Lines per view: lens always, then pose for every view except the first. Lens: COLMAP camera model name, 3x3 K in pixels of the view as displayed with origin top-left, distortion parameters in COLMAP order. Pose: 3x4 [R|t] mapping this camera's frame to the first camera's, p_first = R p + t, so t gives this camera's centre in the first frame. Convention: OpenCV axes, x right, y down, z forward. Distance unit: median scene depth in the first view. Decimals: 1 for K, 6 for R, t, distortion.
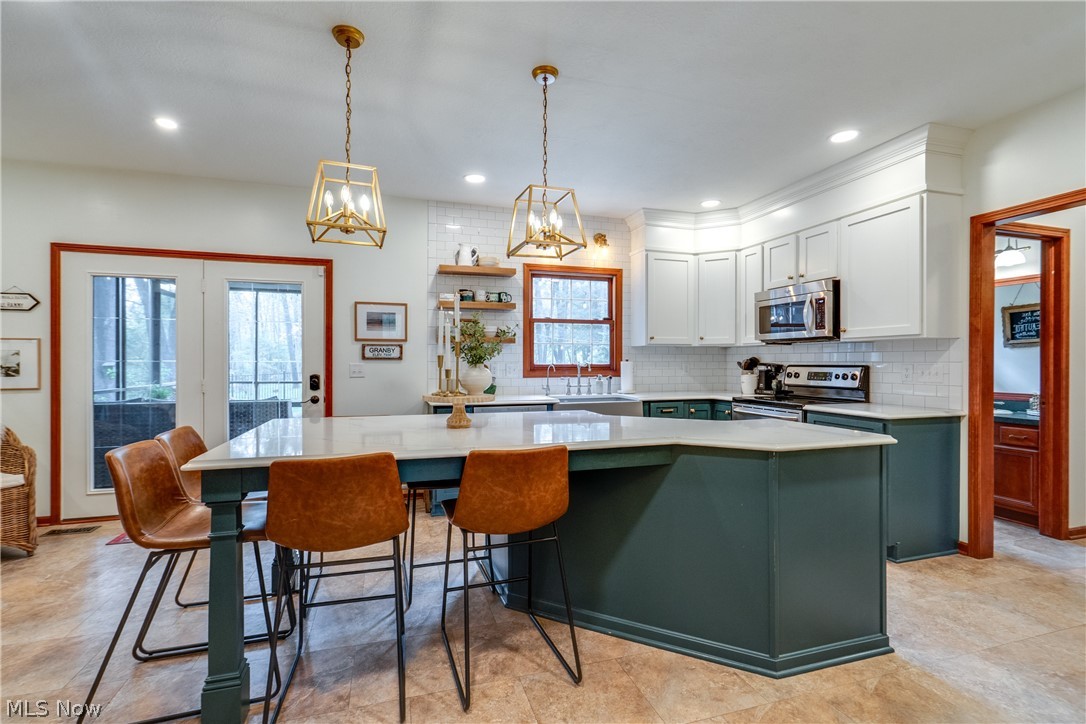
lens RADIAL K [[493.9, 0, 528.2], [0, 493.9, 362.5], [0, 0, 1]] dist [-0.001945, 0.000039]
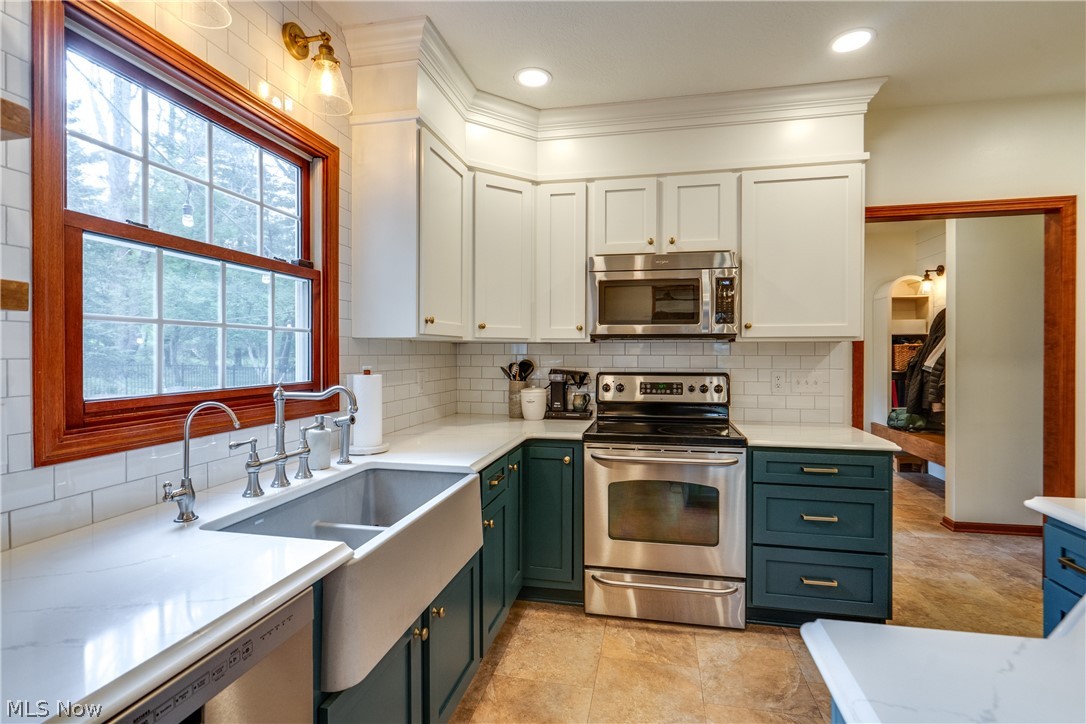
lens RADIAL K [[504.0, 0, 569.6], [0, 504.0, 355.9], [0, 0, 1]] dist [-0.001583, -0.000100]
pose [[0.448554, -0.006228, 0.893734, -0.111555], [0.001343, 0.999979, 0.006294, -0.022223], [-0.893755, -0.001624, 0.448553, 0.736159]]
